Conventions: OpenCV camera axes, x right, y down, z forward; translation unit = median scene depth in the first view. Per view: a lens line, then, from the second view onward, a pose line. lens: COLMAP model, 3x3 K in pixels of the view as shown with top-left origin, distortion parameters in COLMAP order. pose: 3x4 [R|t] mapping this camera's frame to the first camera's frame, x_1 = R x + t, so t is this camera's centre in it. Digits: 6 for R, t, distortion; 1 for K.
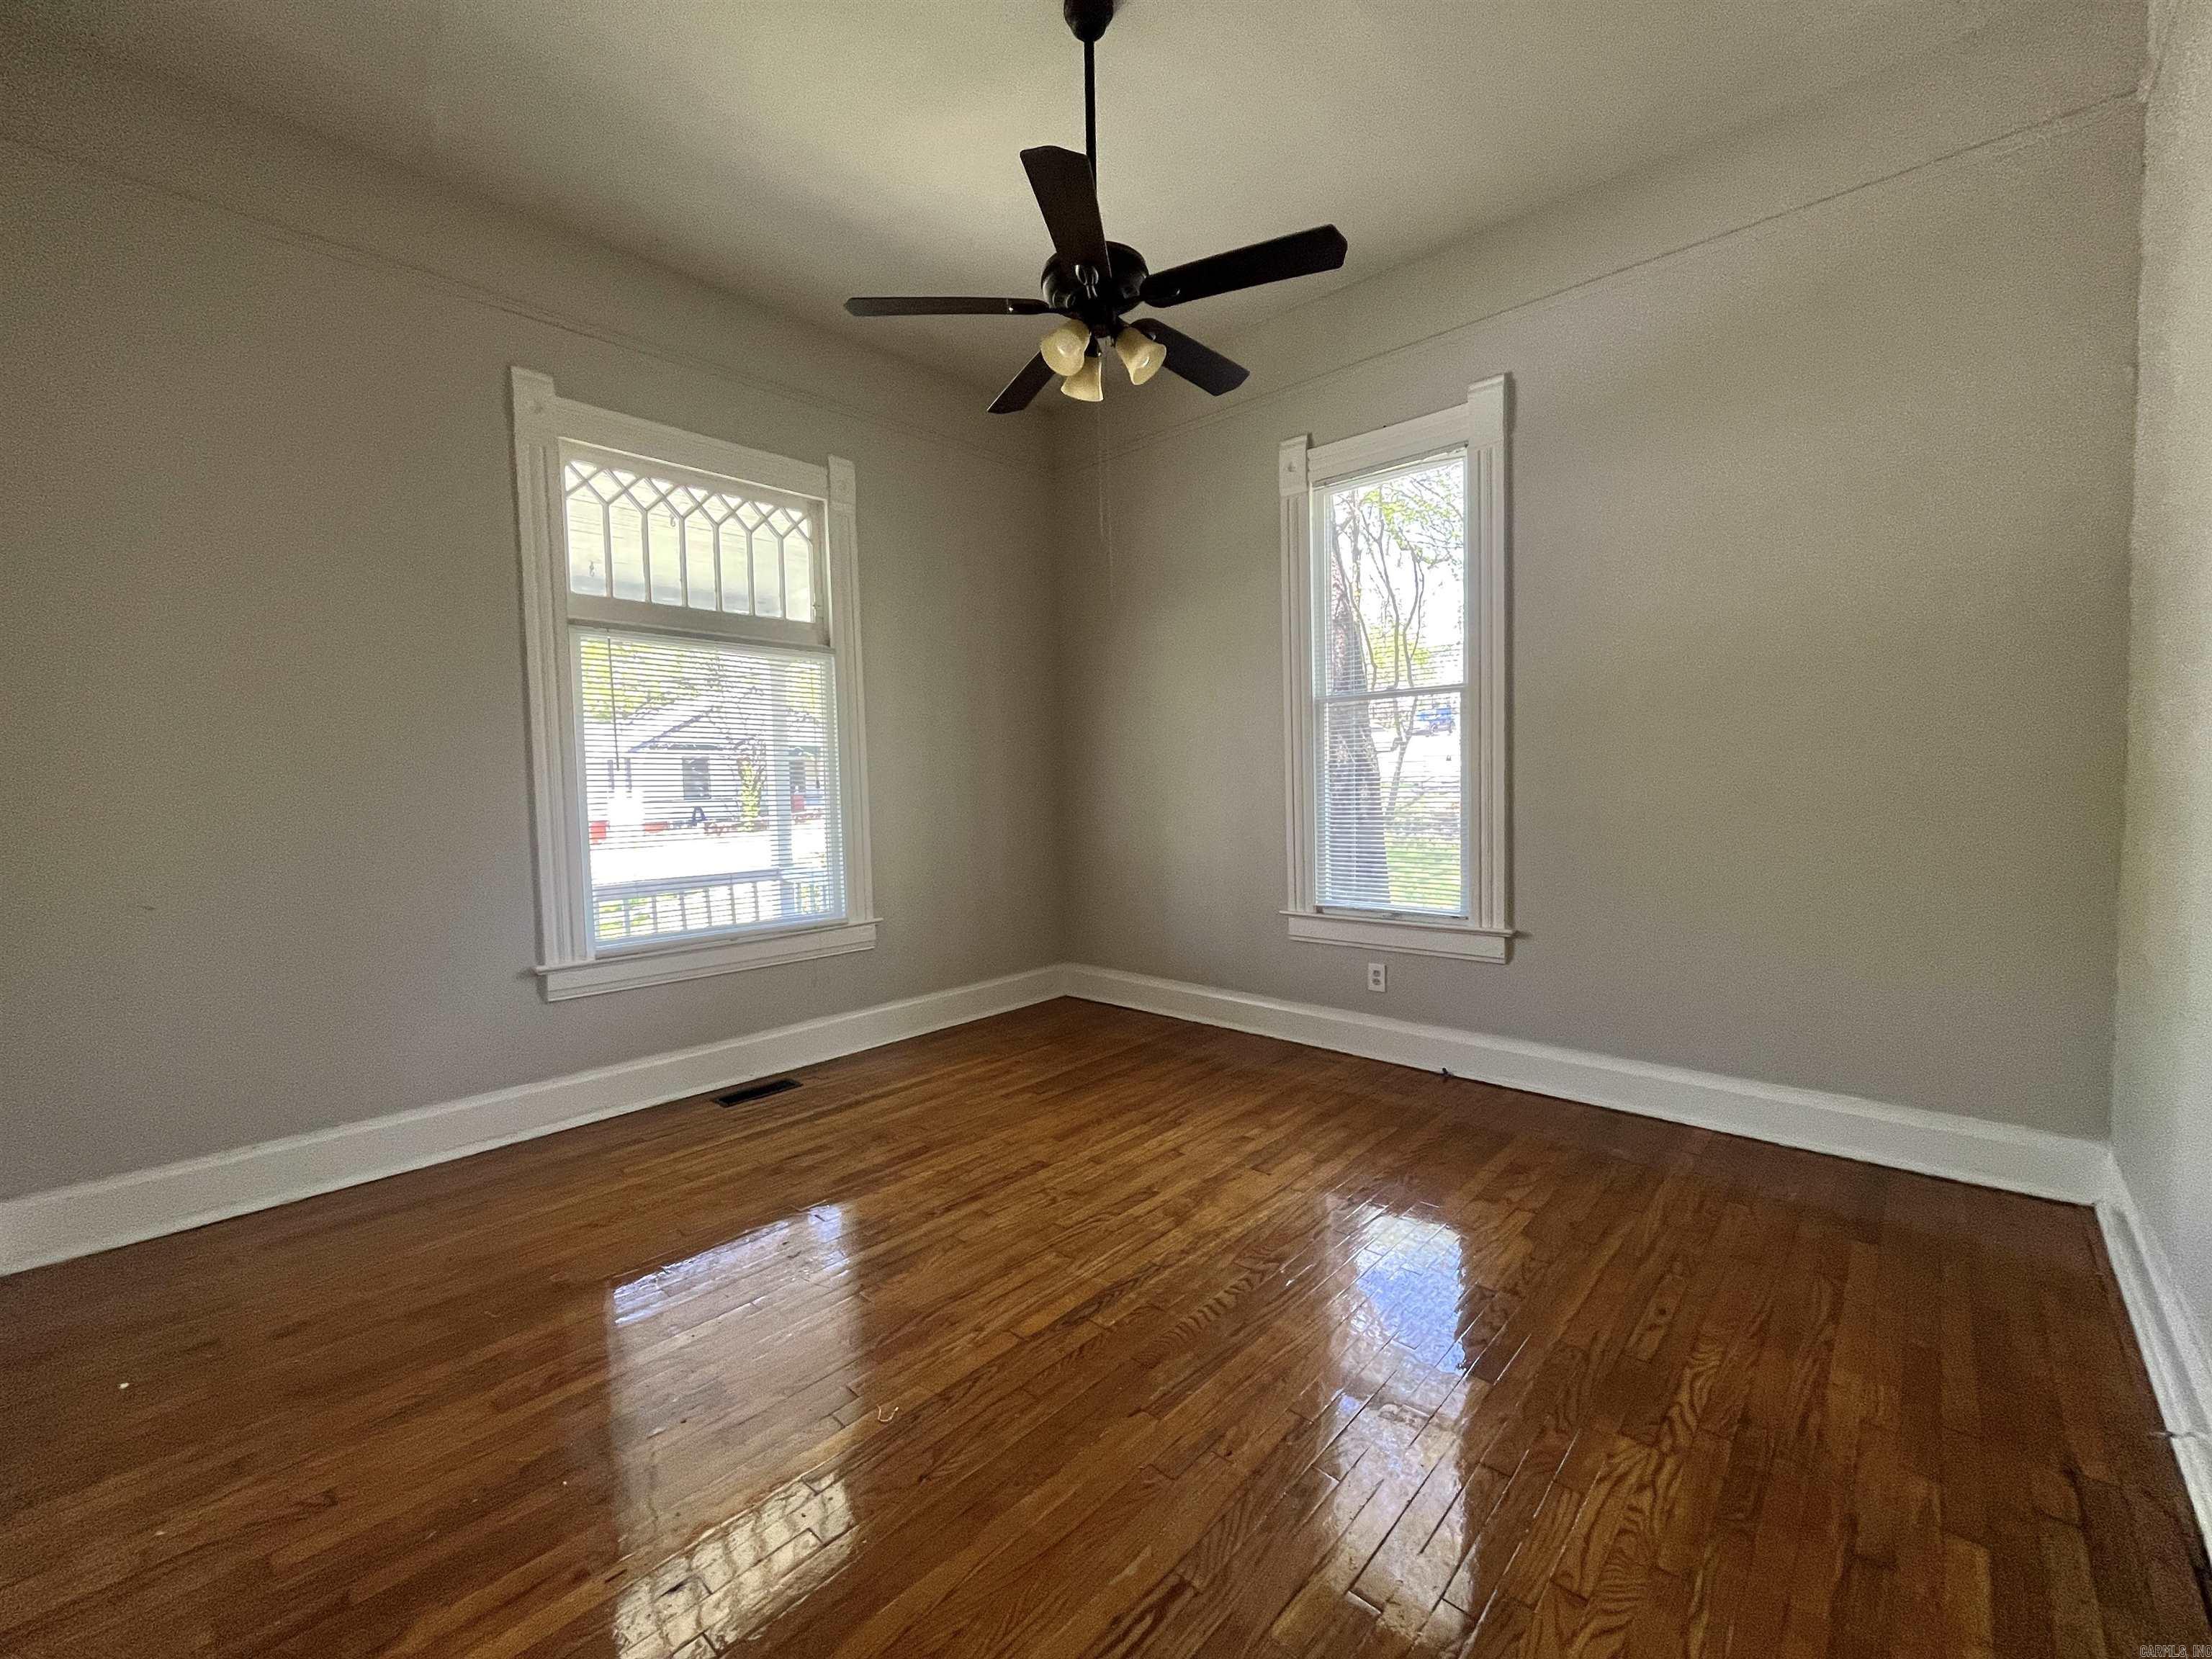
lens RADIAL K [[893.8, 0, 1102.8], [0, 893.8, 823.5], [0, 0, 1]] dist [-0.002983, -0.000056]
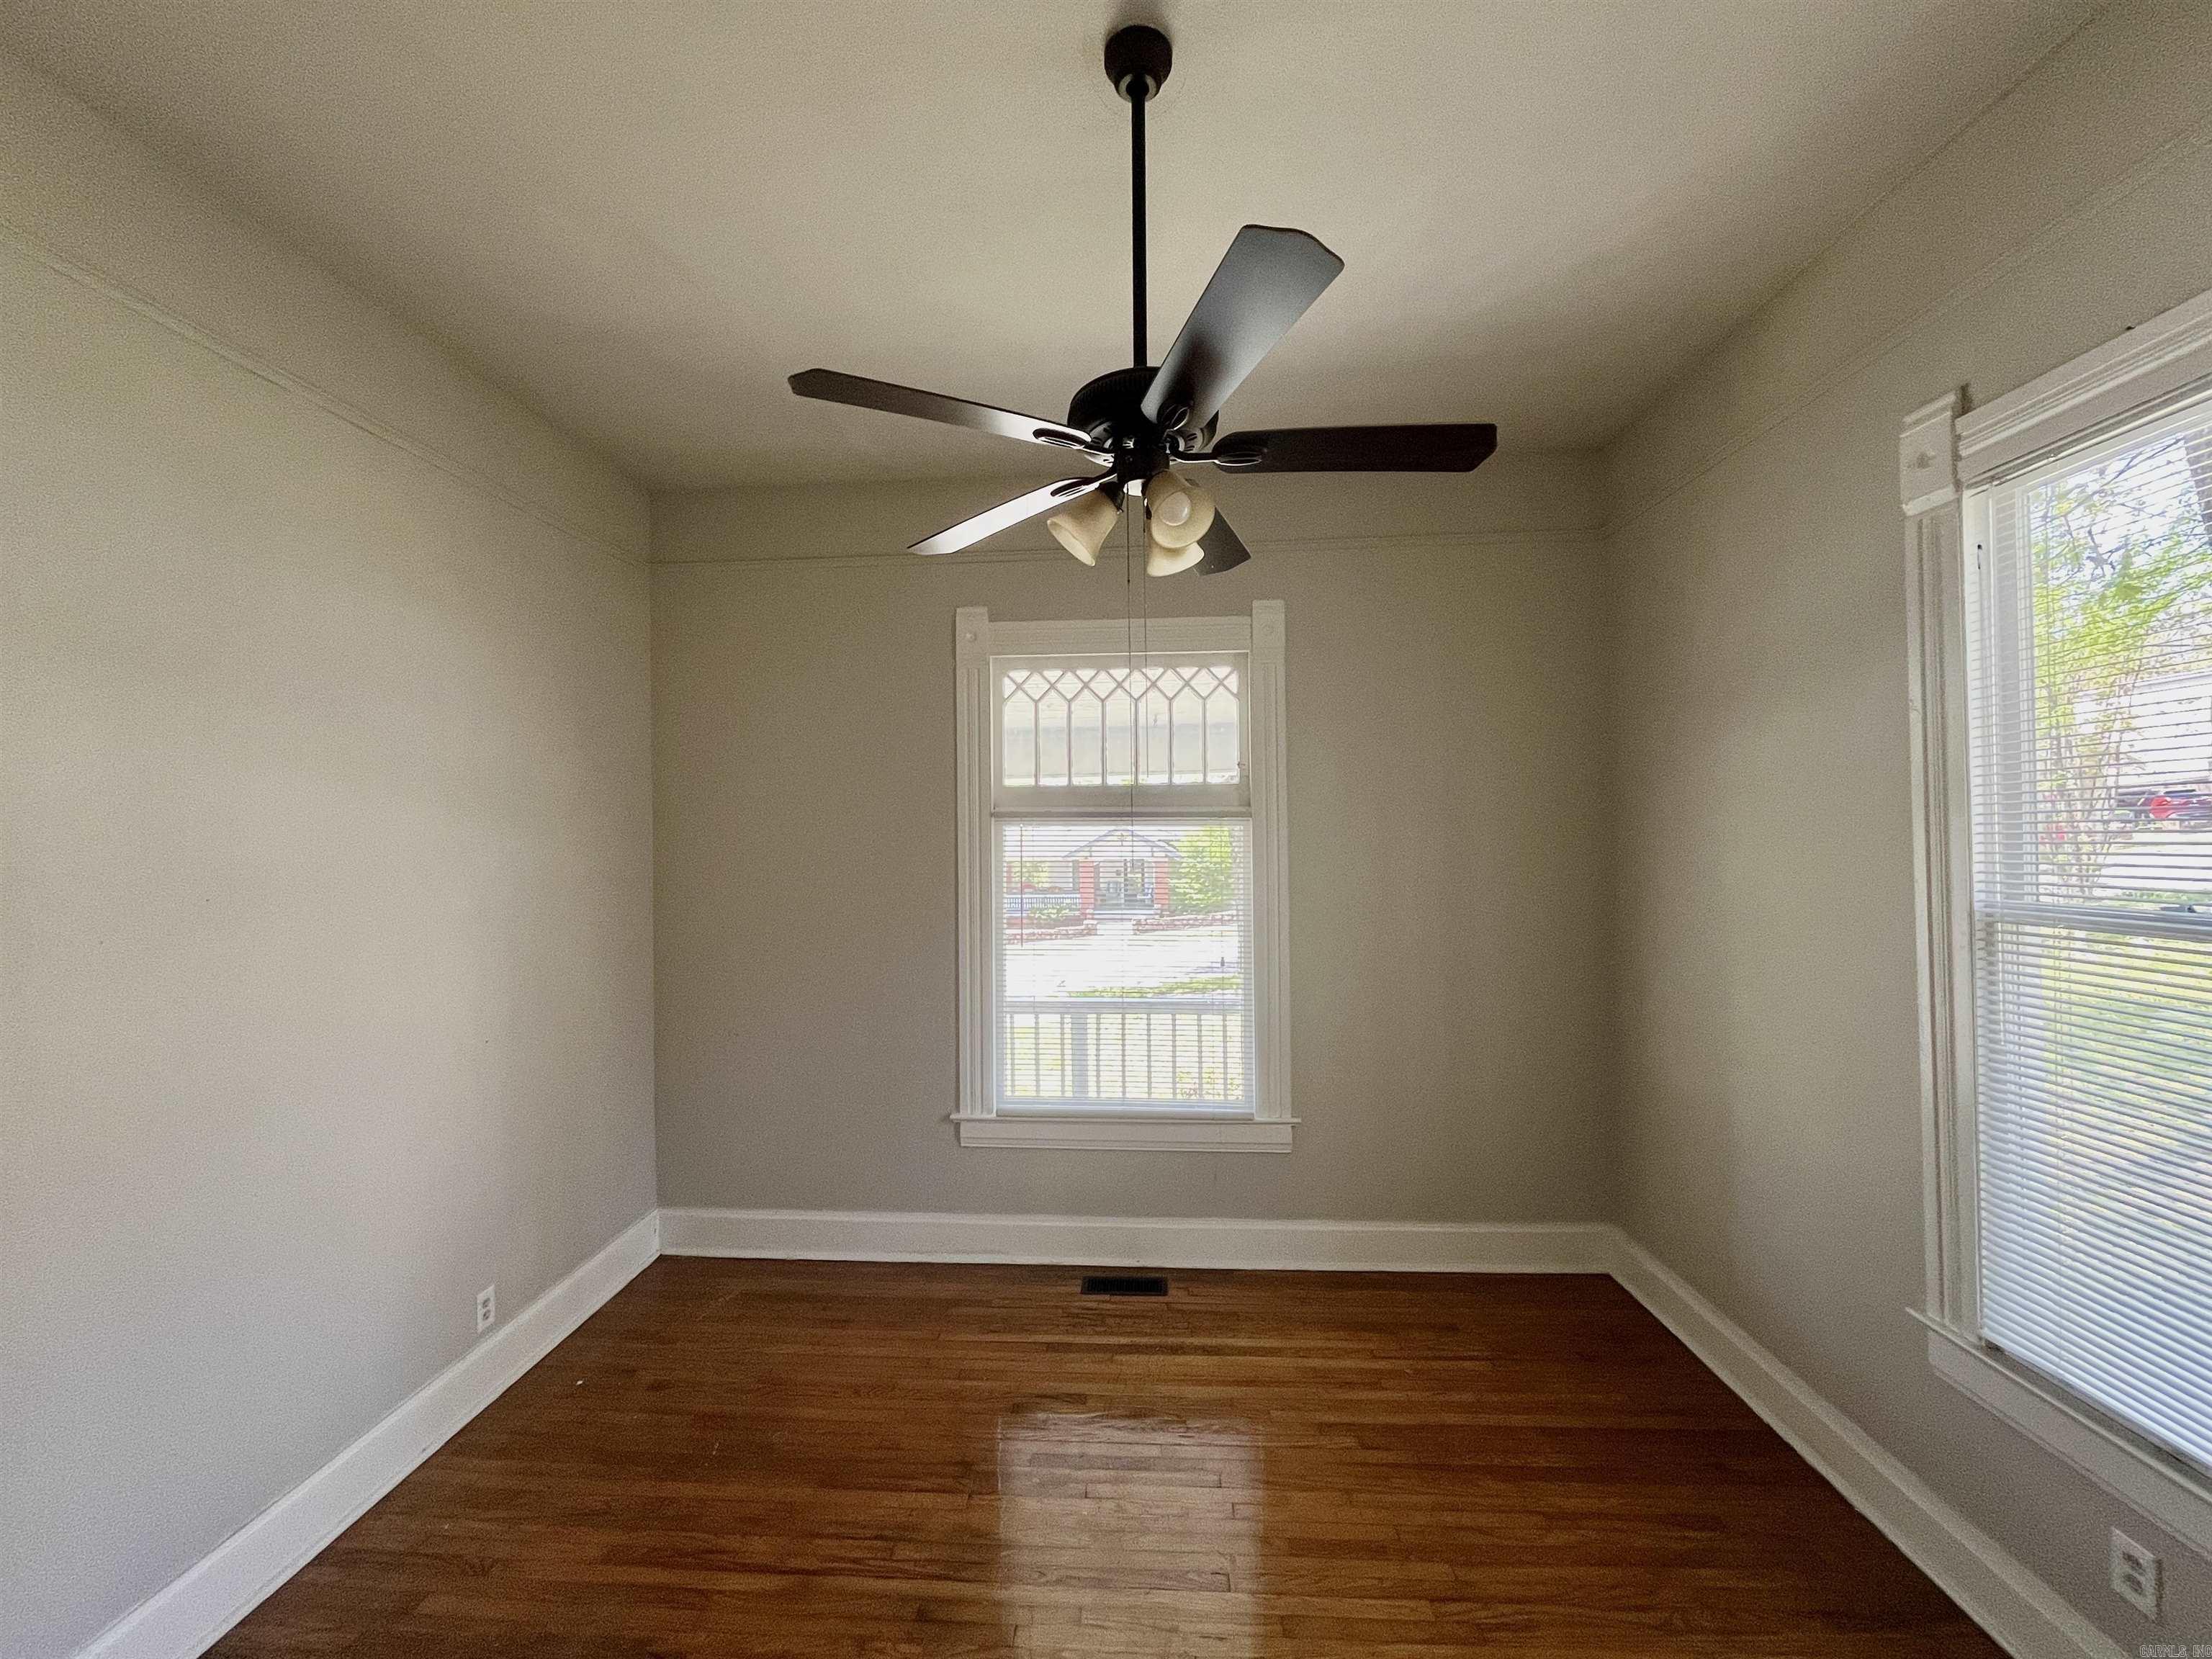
lens RADIAL K [[893.8, 0, 1098.8], [0, 893.8, 833.2], [0, 0, 1]] dist [-0.002983, -0.000056]
pose [[0.635391, 0.009462, -0.772133, 0.326840], [-0.041461, 0.998901, -0.021878, -0.160895], [0.771077, 0.045914, 0.635084, 0.333172]]
